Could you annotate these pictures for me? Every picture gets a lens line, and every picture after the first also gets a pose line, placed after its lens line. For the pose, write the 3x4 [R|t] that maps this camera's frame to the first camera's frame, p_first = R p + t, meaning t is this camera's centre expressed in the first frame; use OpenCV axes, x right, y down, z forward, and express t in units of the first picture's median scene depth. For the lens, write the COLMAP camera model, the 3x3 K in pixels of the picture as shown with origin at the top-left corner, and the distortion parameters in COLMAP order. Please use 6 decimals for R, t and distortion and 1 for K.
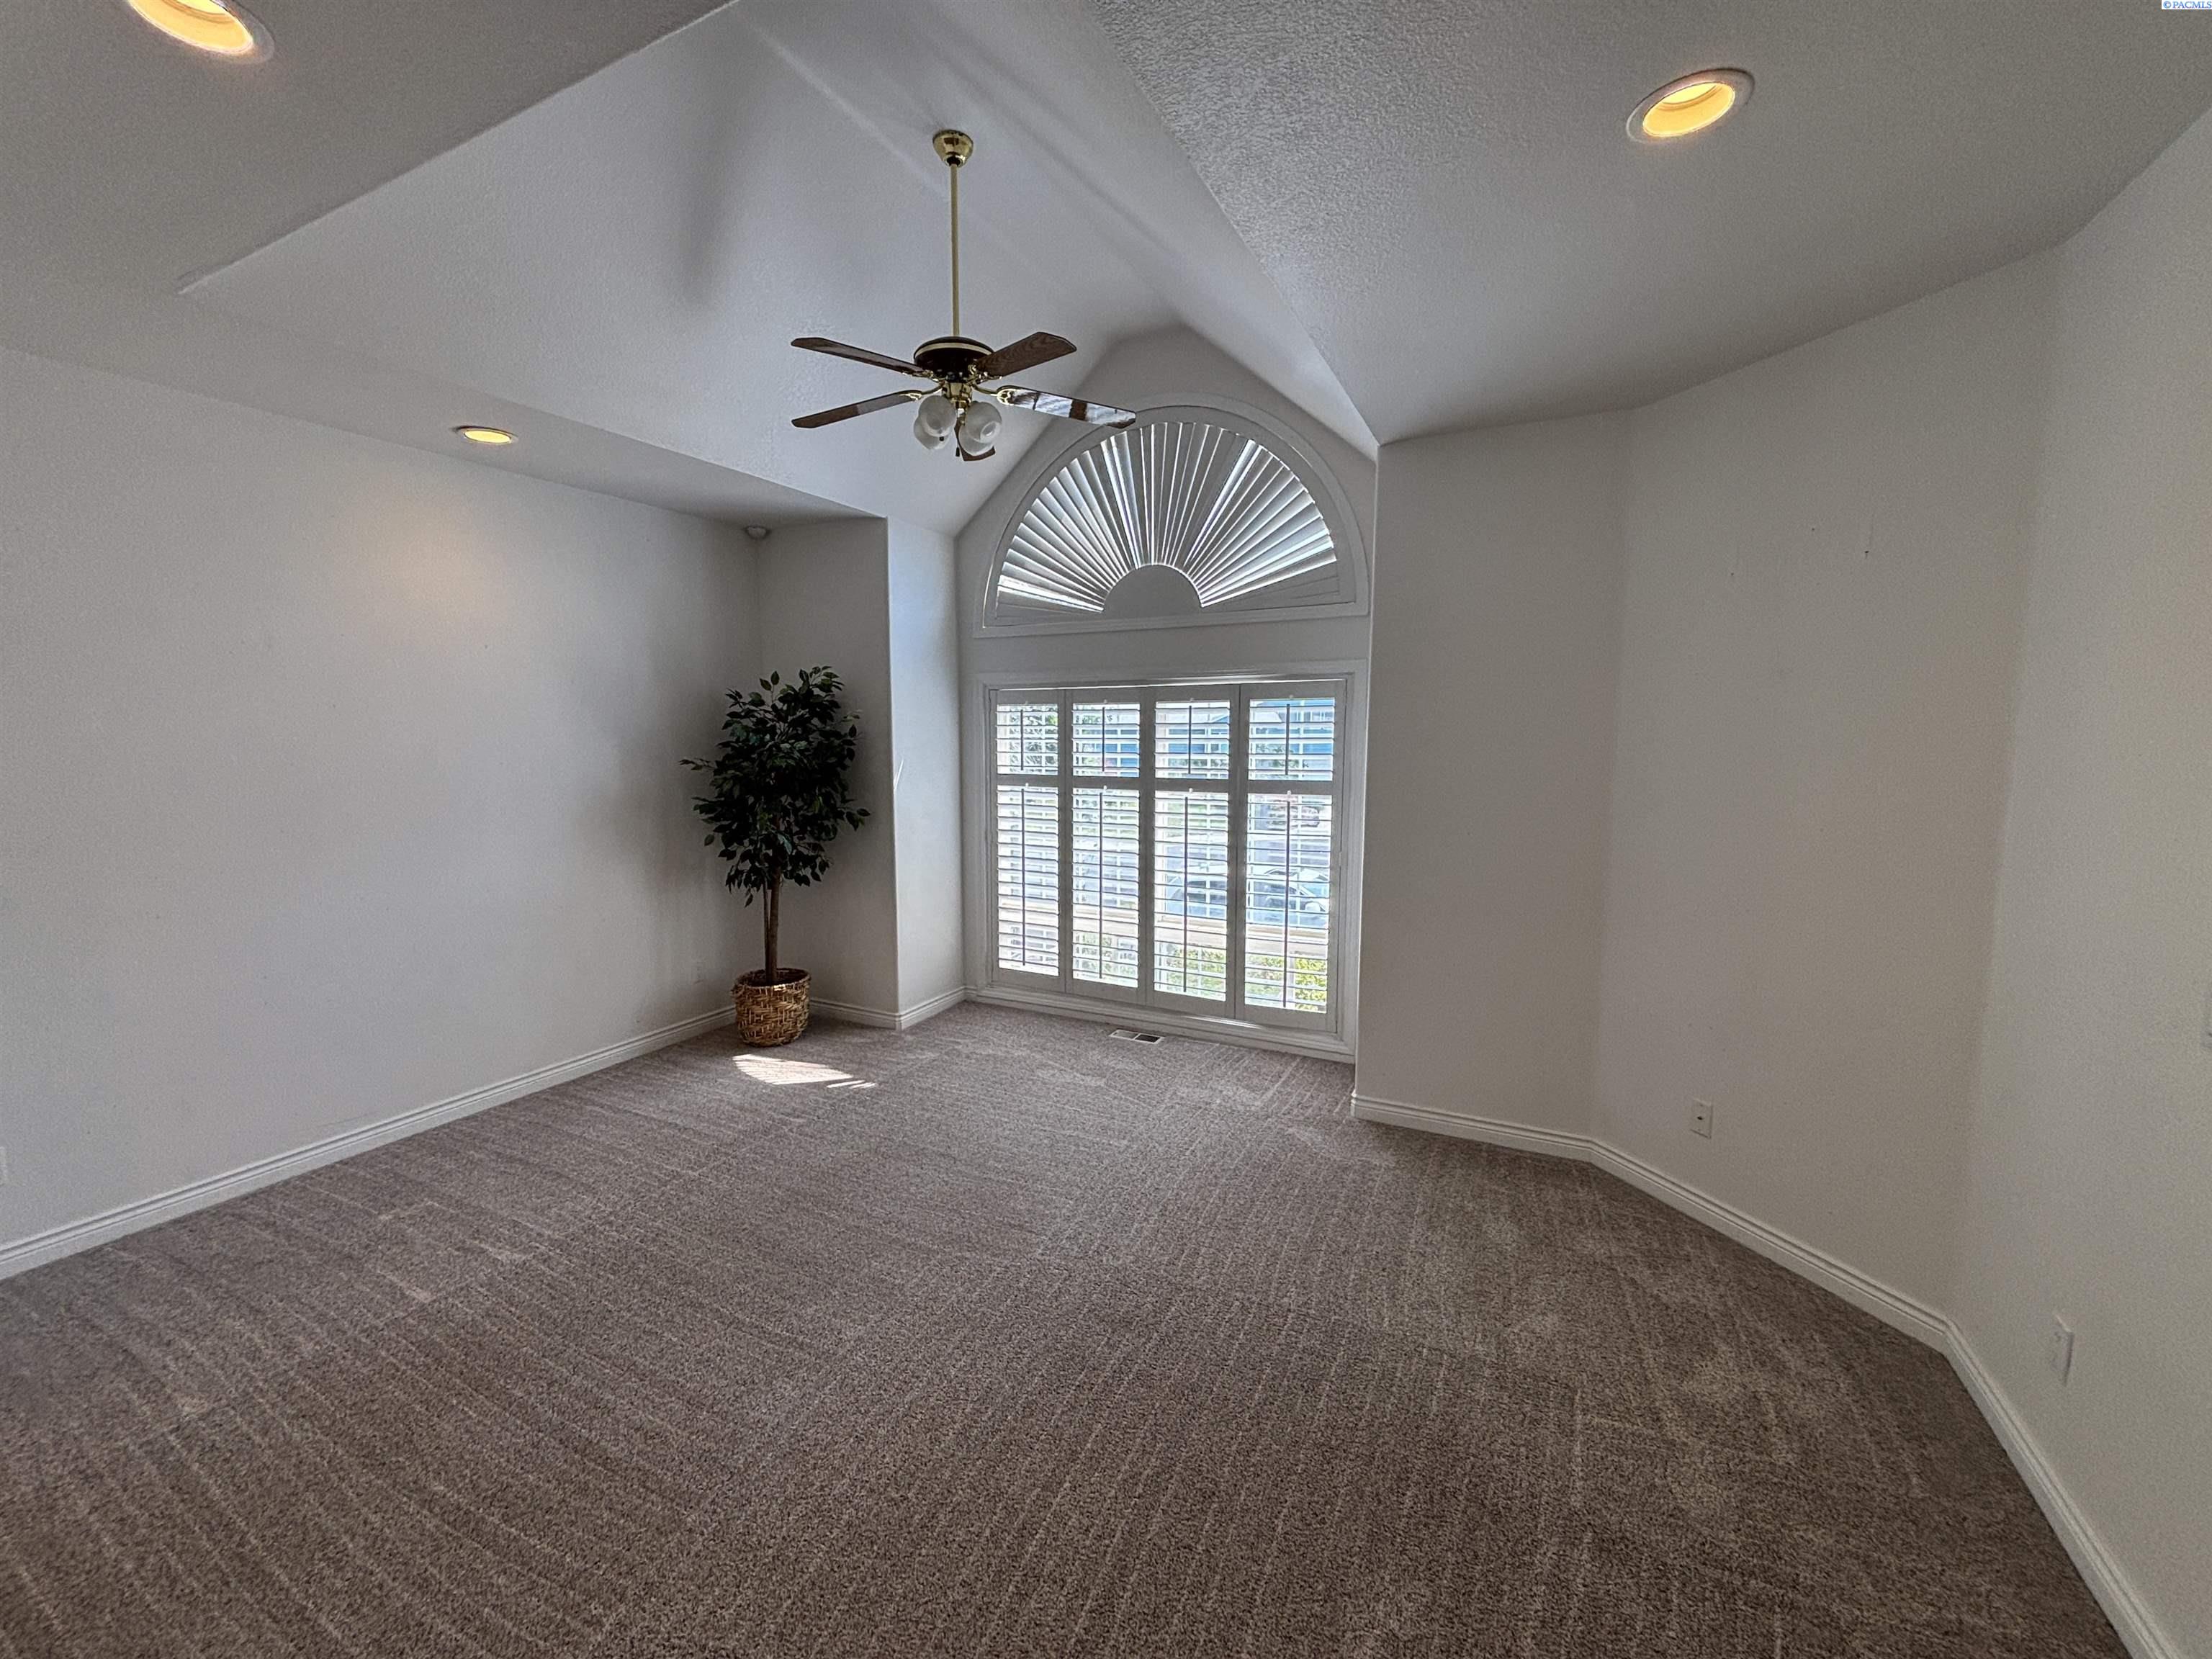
lens RADIAL K [[882.1, 0, 1106.0], [0, 882.1, 829.5], [0, 0, 1]] dist [0.002663, 0.000201]
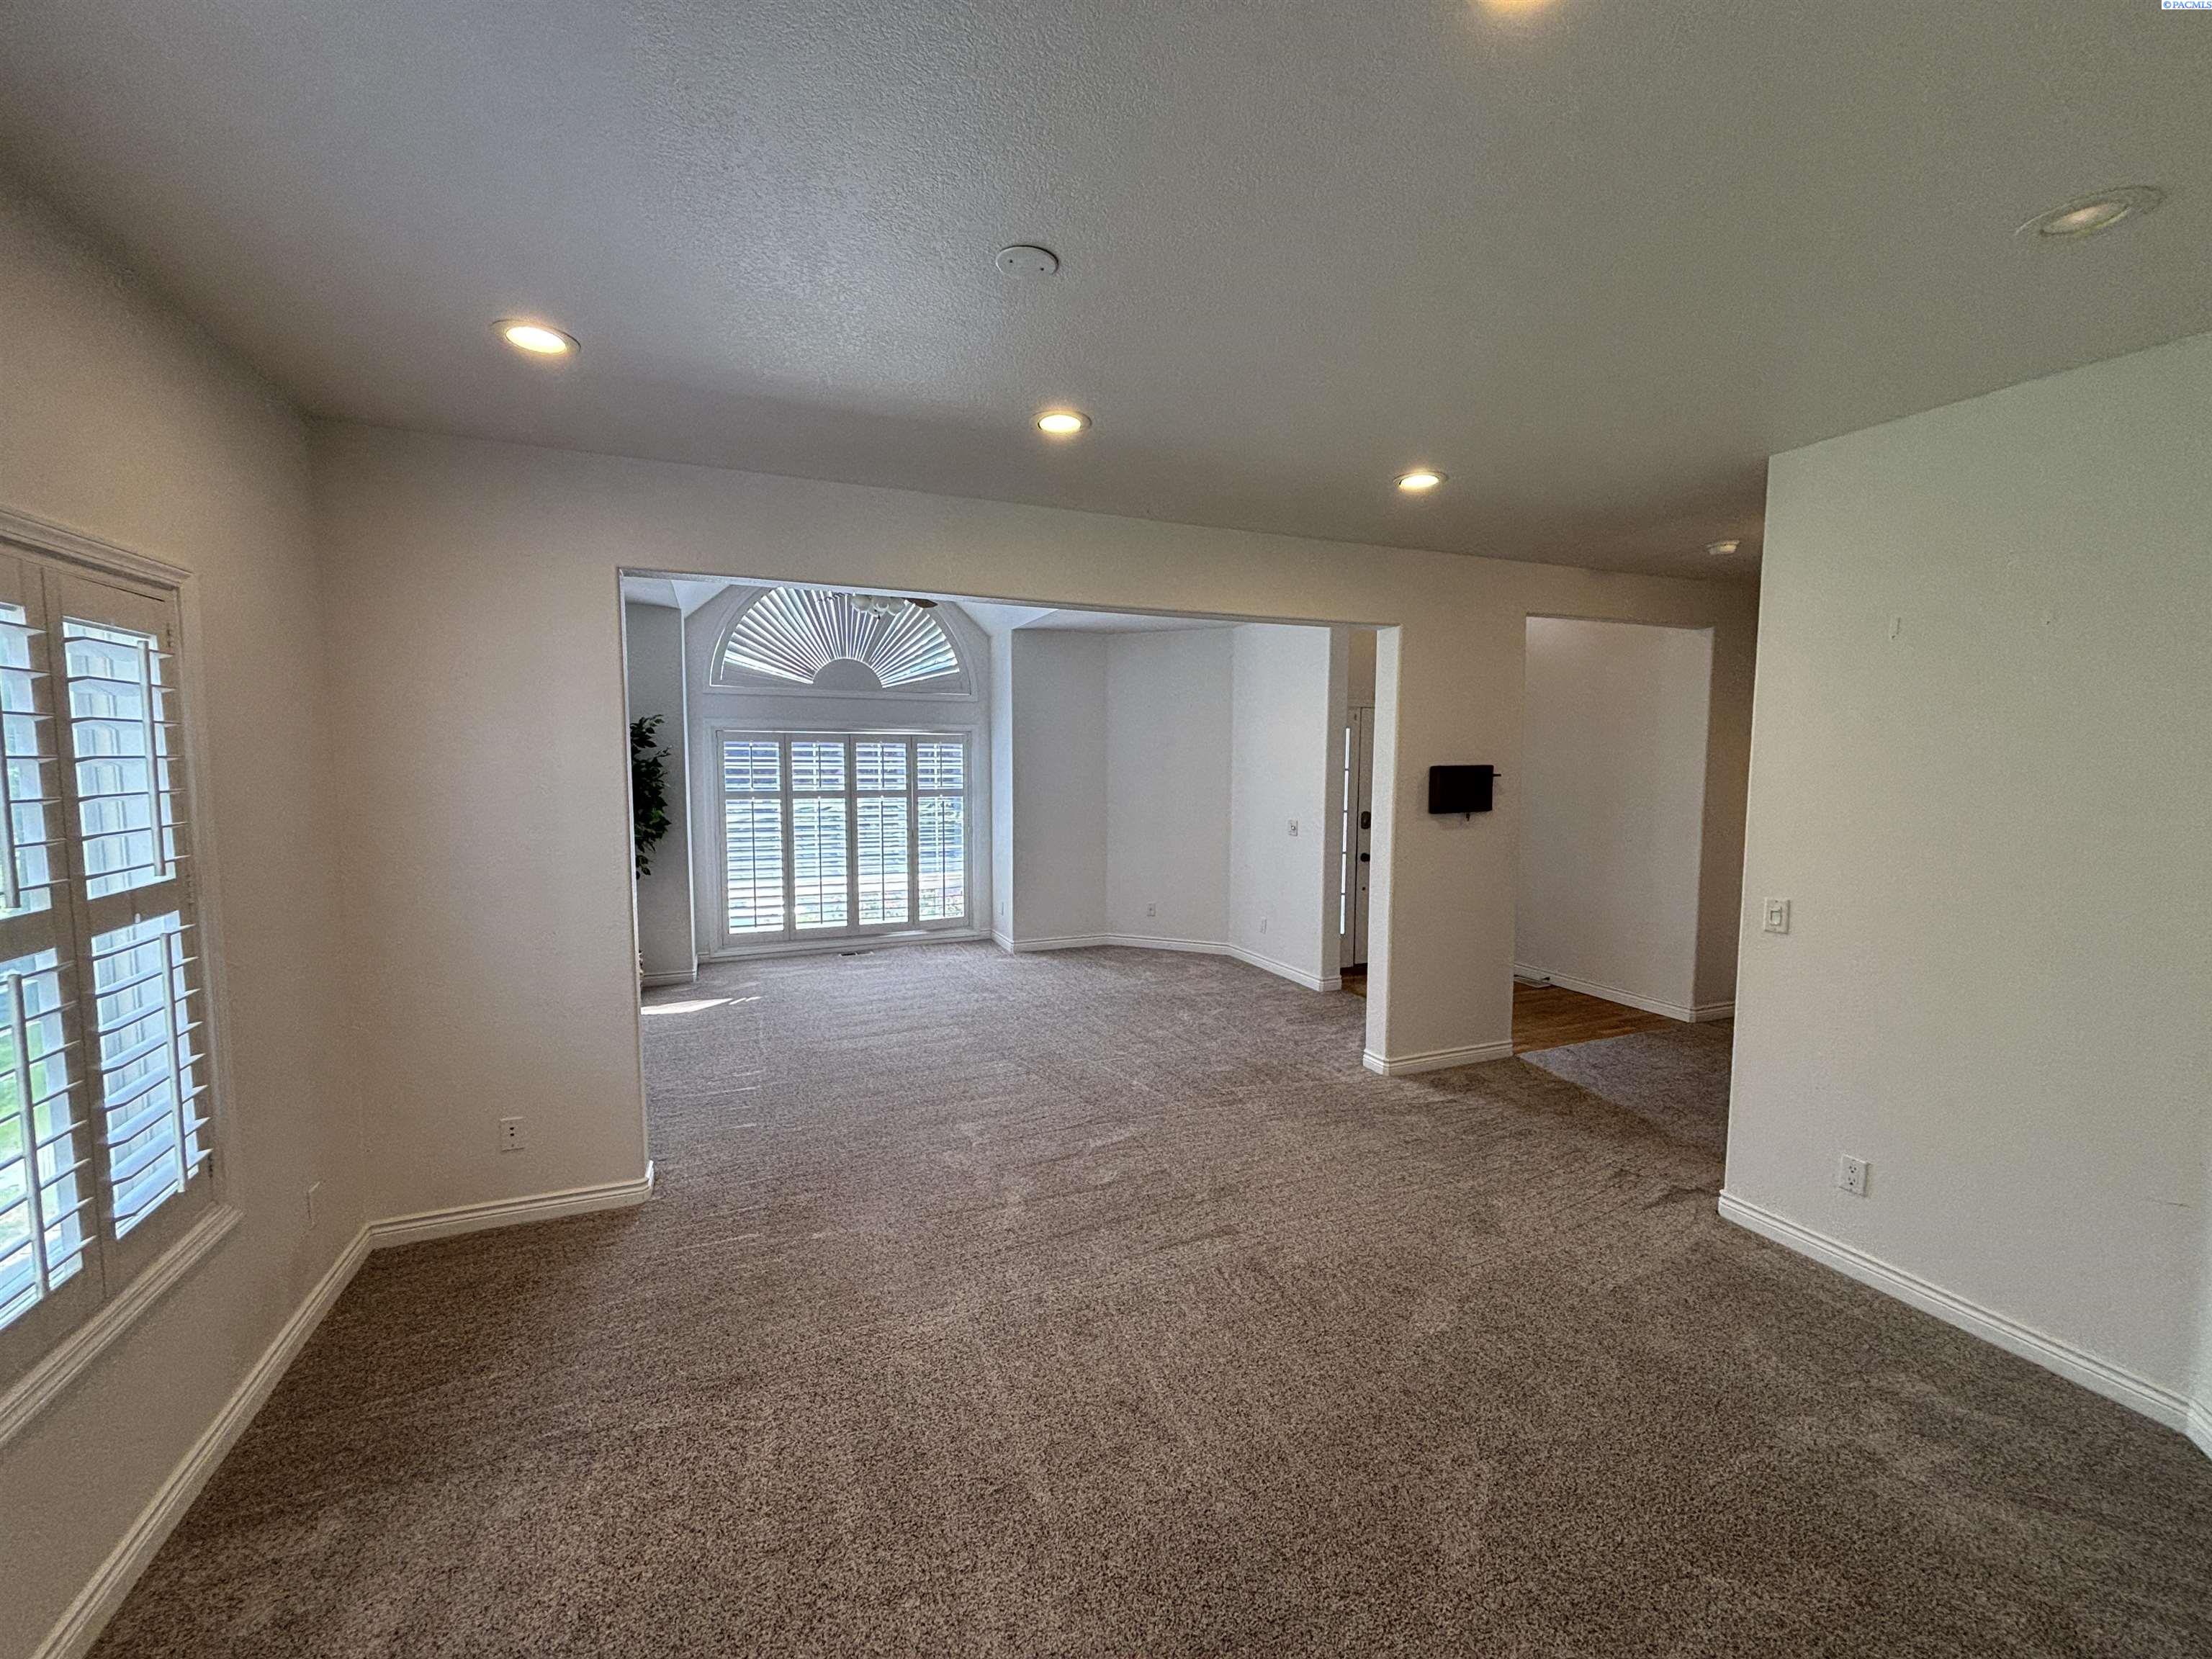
lens RADIAL K [[882.1, 0, 1106.0], [0, 882.1, 829.5], [0, 0, 1]] dist [0.002663, 0.000201]
pose [[0.630937, -0.066598, 0.772970, -0.909131], [0.072173, 0.997027, 0.026991, 0.000878], [-0.772469, 0.038758, 0.633868, -0.368254]]
